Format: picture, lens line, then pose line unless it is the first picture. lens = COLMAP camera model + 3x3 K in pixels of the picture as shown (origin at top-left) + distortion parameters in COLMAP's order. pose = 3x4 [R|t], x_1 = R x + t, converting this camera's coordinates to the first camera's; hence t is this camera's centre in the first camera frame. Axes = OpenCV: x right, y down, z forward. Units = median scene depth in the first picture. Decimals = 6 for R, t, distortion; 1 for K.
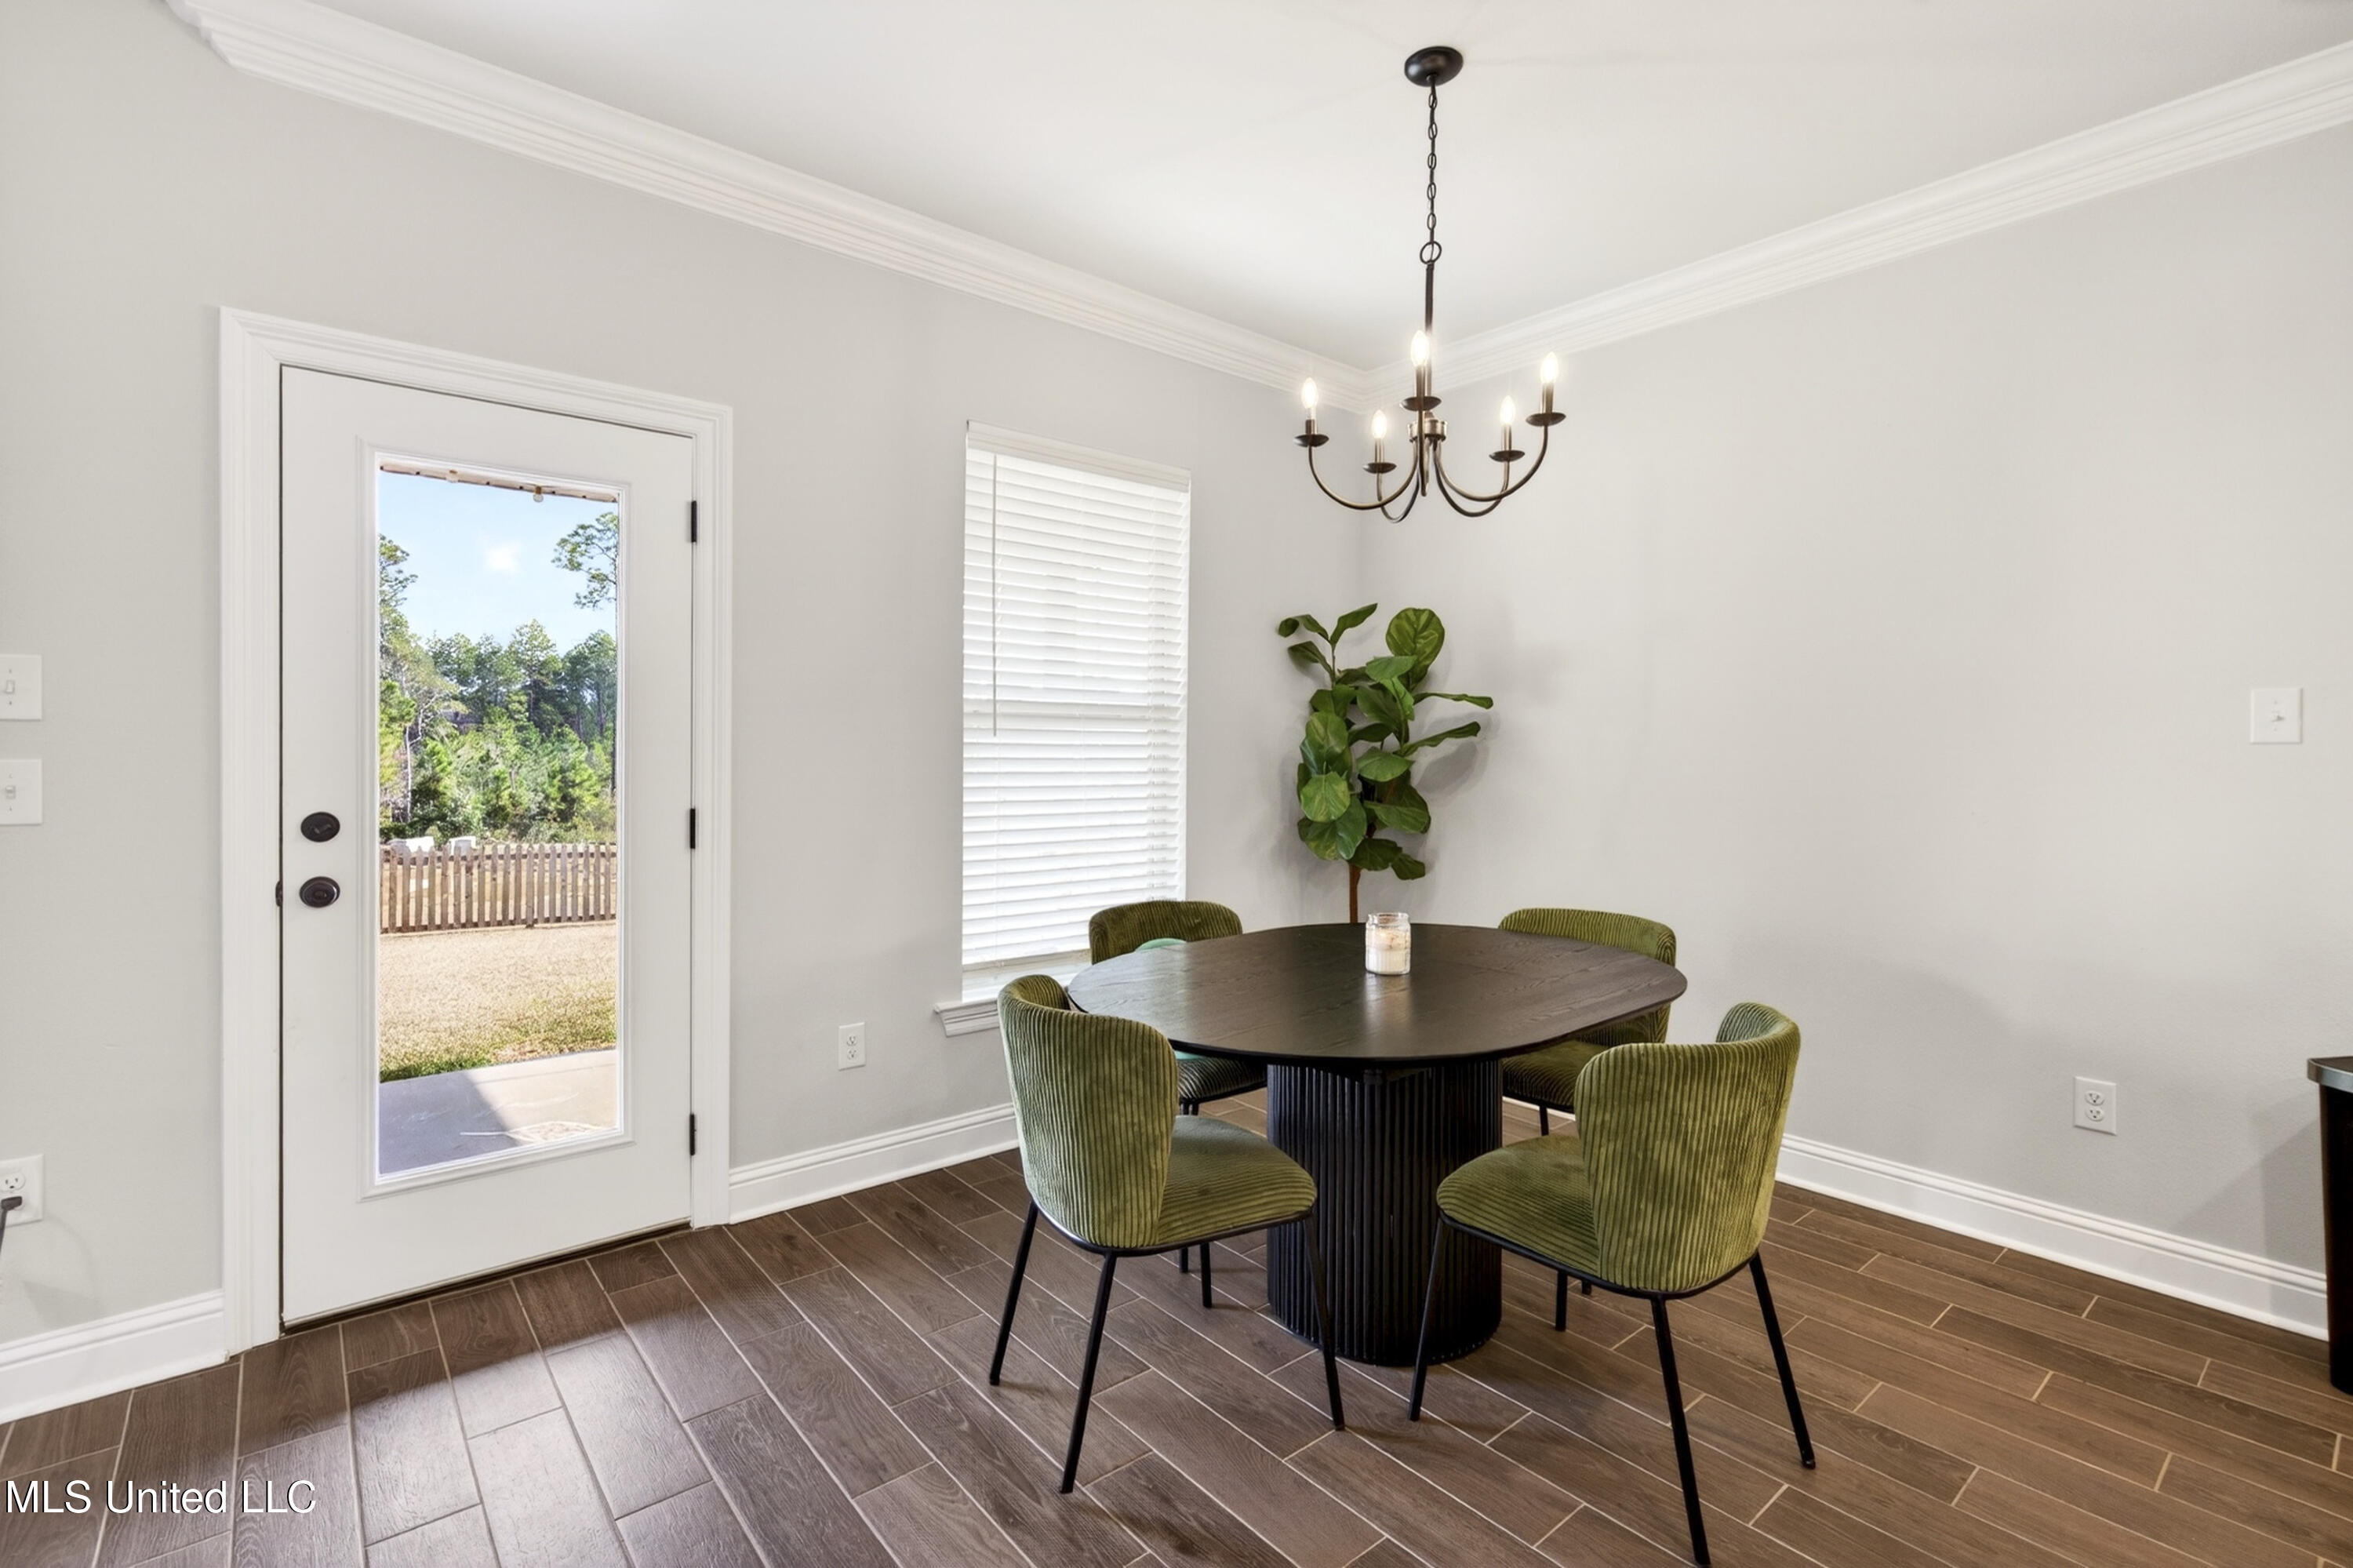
lens RADIAL K [[1059.4, 0, 1179.1], [0, 1059.4, 769.7], [0, 0, 1]] dist [-0.001276, -0.000017]
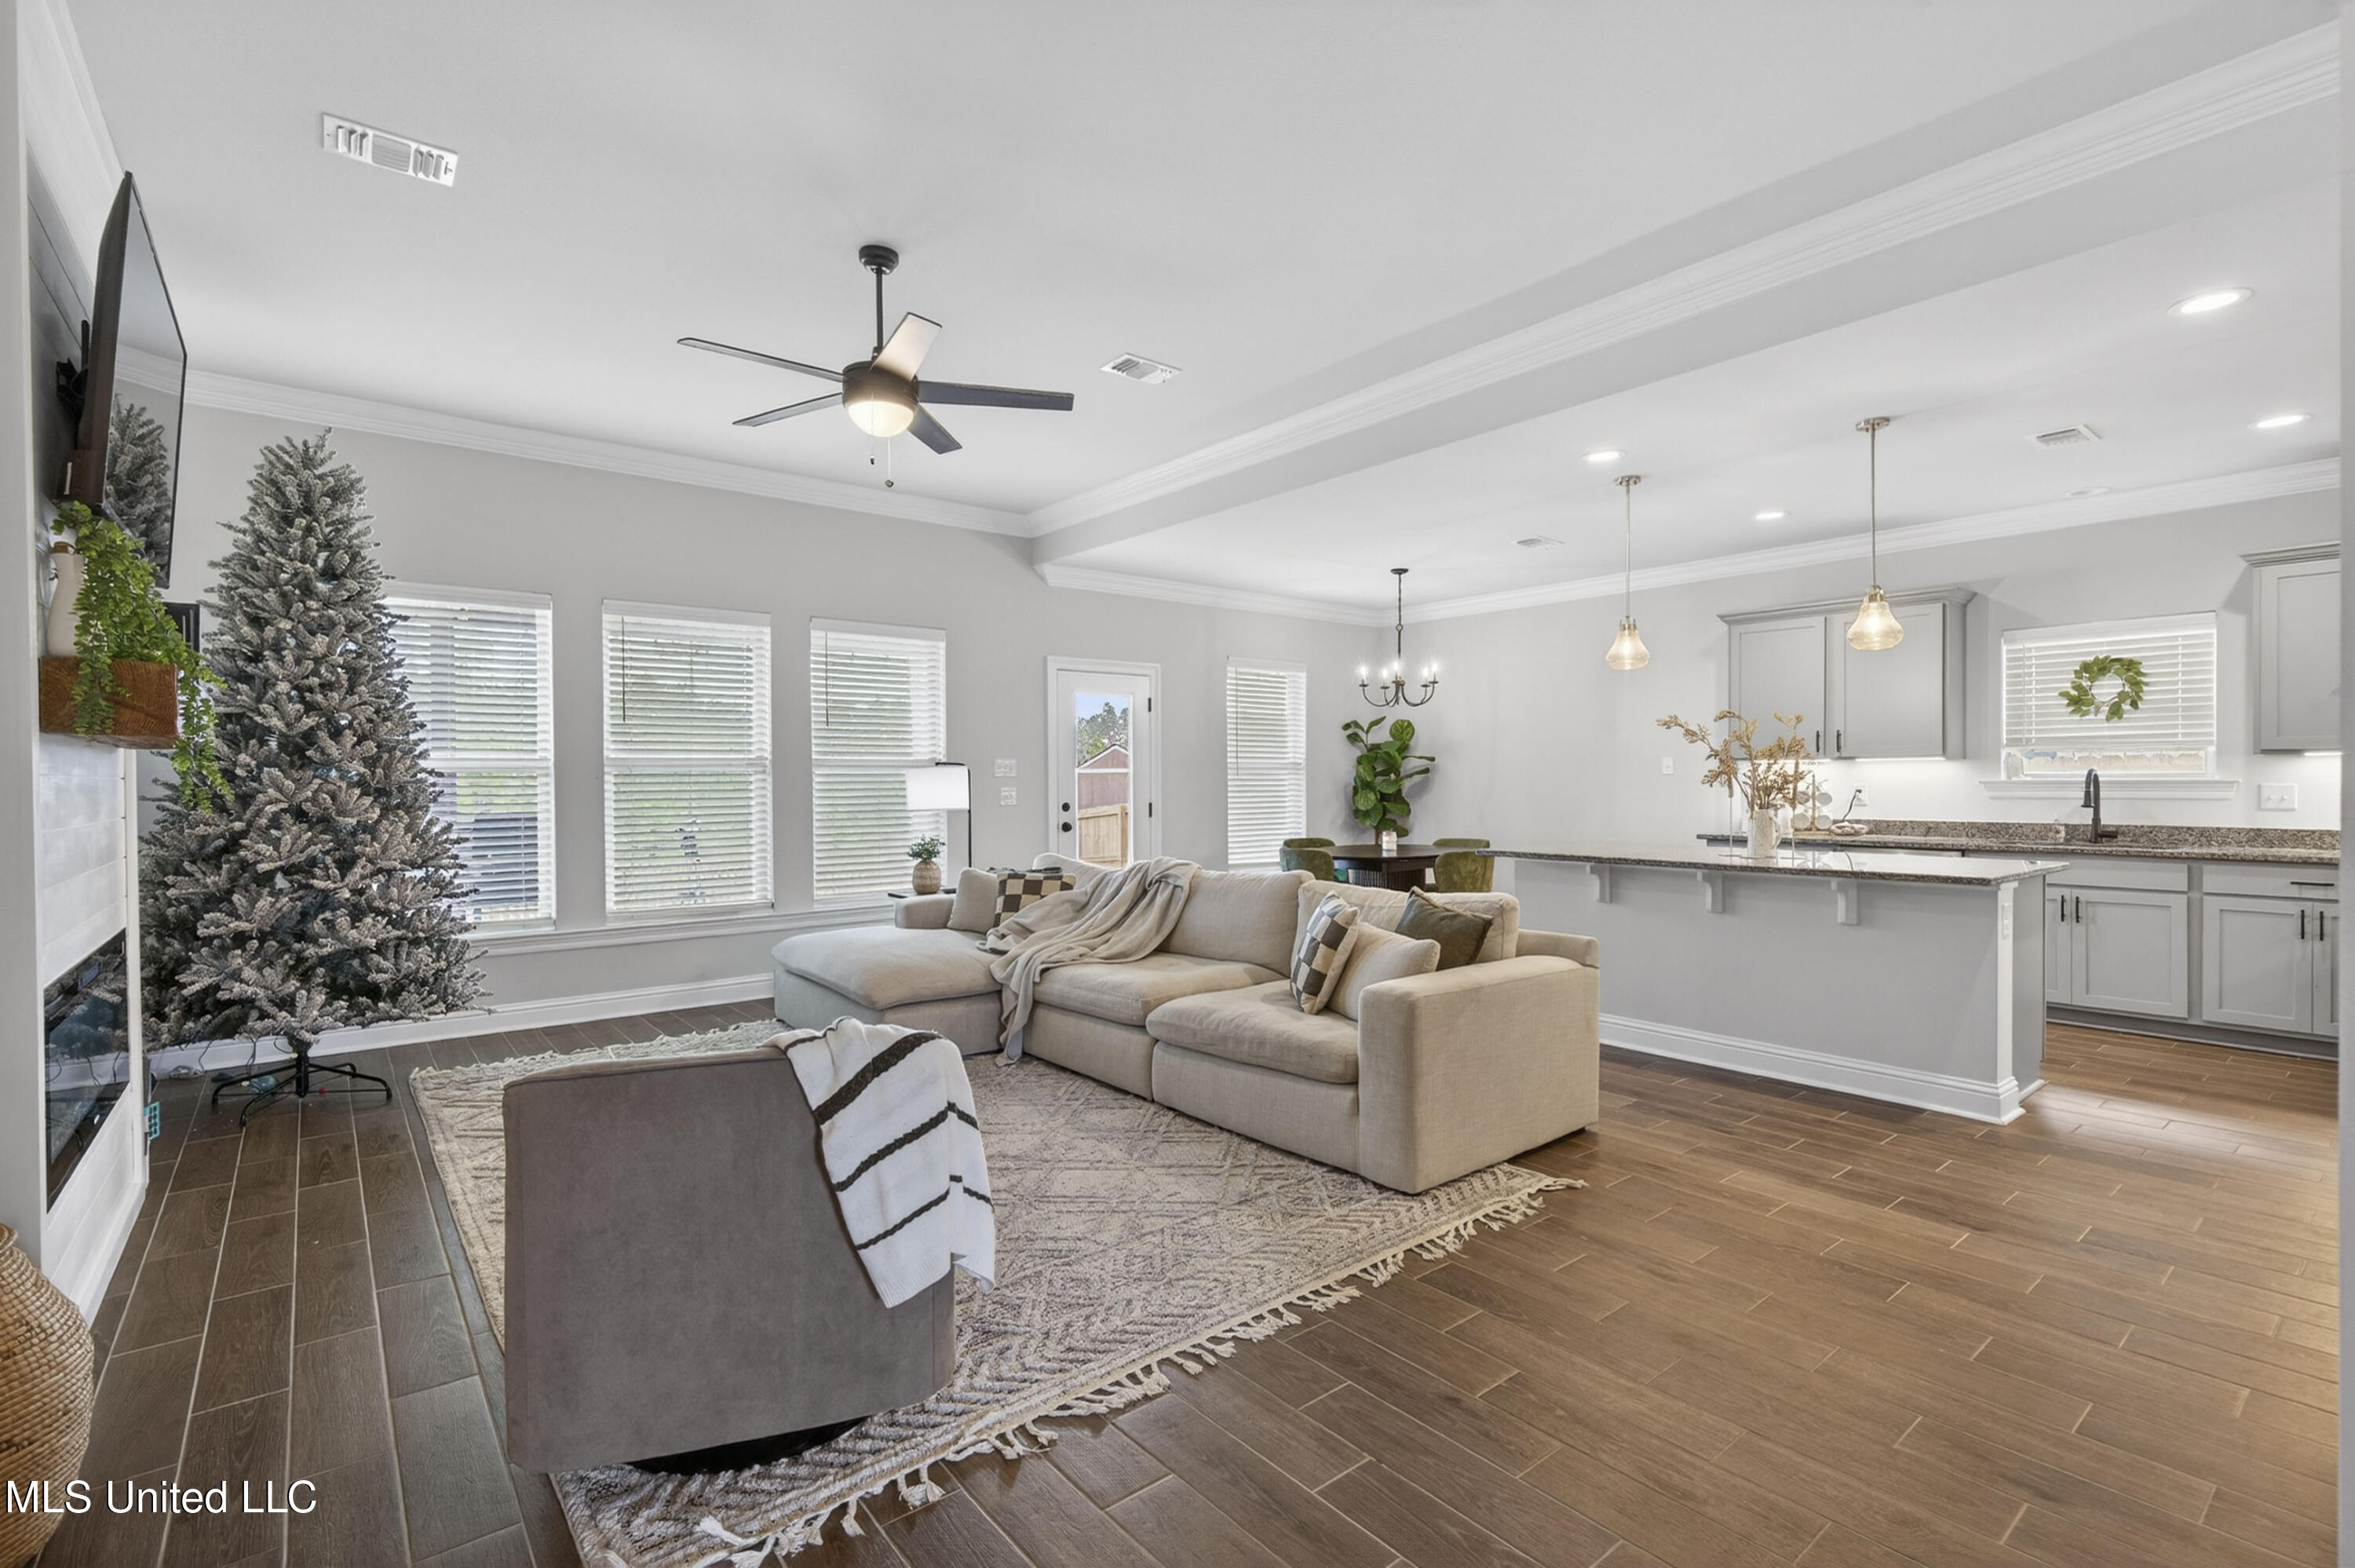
lens RADIAL K [[1060.1, 0, 1175.4], [0, 1060.1, 788.2], [0, 0, 1]] dist [-0.001276, -0.000017]
pose [[0.999704, -0.009166, -0.022517, -0.230251], [0.008987, 0.999927, -0.008036, 0.014175], [0.022590, 0.007832, 0.999714, -1.372368]]
